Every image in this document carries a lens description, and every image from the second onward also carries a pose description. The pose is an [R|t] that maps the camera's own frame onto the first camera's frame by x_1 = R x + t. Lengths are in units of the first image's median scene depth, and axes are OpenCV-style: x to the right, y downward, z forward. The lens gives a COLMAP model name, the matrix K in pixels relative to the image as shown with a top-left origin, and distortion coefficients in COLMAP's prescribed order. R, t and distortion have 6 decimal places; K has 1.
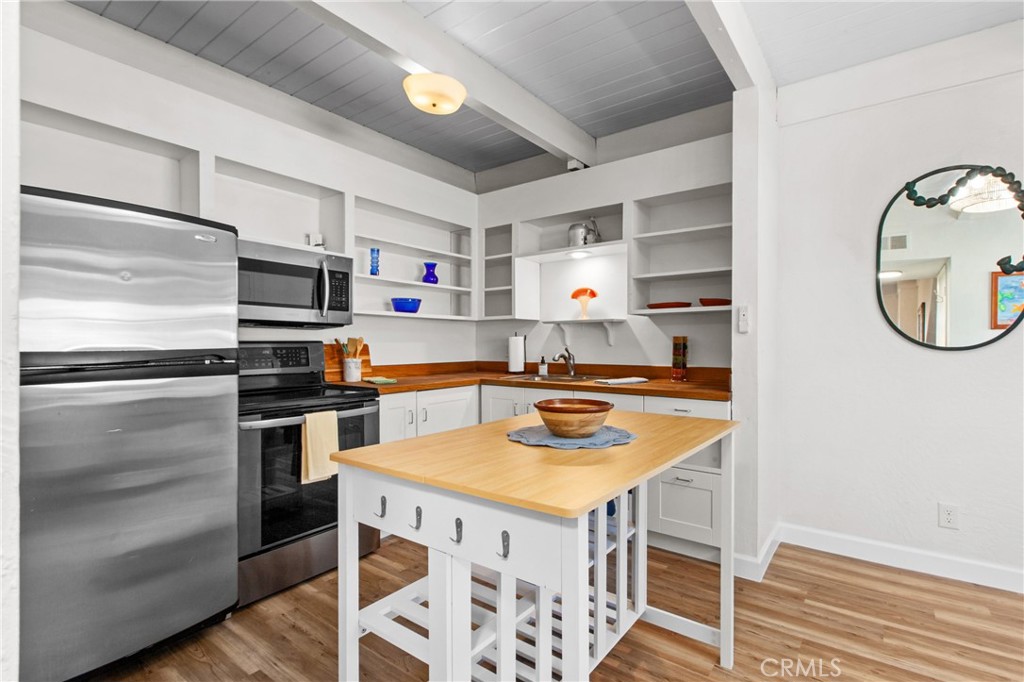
lens RADIAL K [[491.3, 0, 512.0], [0, 491.3, 341.0], [0, 0, 1]] dist [-0.000308, -0.000018]
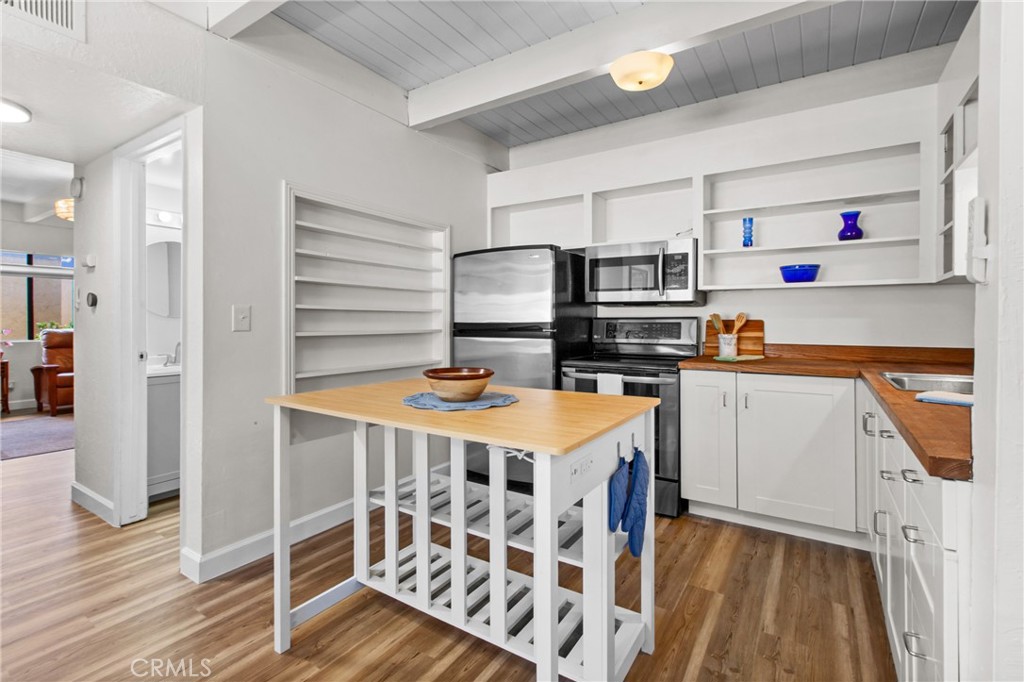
lens RADIAL K [[459.8, 0, 530.4], [0, 459.8, 319.2], [0, 0, 1]] dist [0.000324, 0.000011]
pose [[0.090491, -0.004021, -0.995889, 0.556774], [0.004654, 0.999983, -0.003615, 0.006383], [0.995886, -0.004307, 0.090509, 0.504035]]
